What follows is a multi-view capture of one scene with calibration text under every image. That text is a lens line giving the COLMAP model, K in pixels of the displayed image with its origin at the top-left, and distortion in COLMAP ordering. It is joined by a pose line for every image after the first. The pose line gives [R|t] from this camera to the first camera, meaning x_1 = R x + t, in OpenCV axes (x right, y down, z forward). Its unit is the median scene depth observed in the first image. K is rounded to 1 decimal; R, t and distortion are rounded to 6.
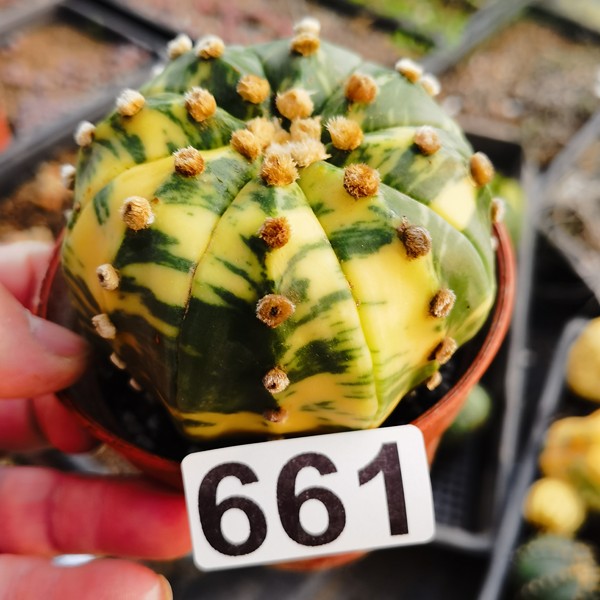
lens RADIAL K [[777.2, 0, 300.0], [0, 777.2, 300.0], [0, 0, 1]] dist [0.017398, -0.641248]
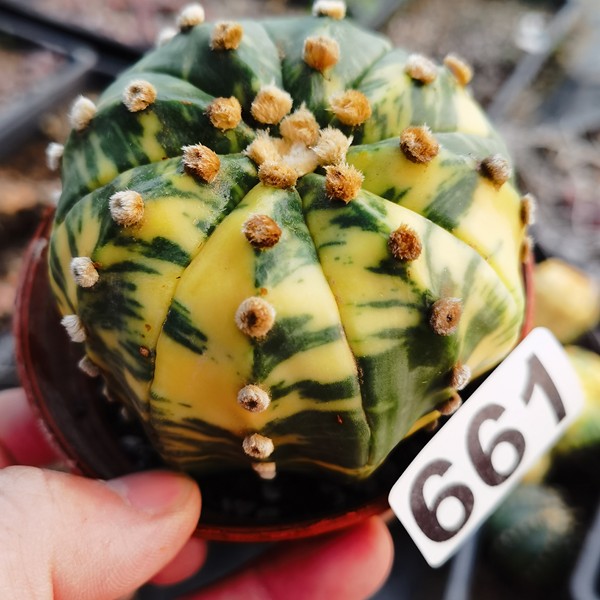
lens RADIAL K [[777.2, 0, 300.0], [0, 777.2, 300.0], [0, 0, 1]] dist [0.017398, -0.641248]
pose [[0.758778, -0.574067, 0.307739, -0.413178], [0.520983, 0.818472, 0.242241, -0.298248], [-0.390938, -0.023480, 0.920117, 0.215083]]
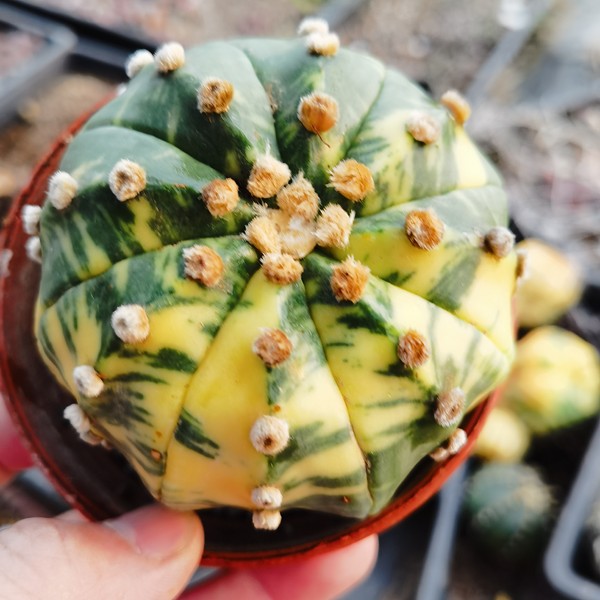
lens RADIAL K [[789.8, 0, 297.8], [0, 789.8, 280.8], [0, 0, 1]] dist [-0.013681, -0.068847]
pose [[0.719670, -0.655829, 0.227954, -0.269928], [0.506220, 0.720324, 0.474209, -0.613293], [-0.475201, -0.225879, 0.850390, 0.292128]]
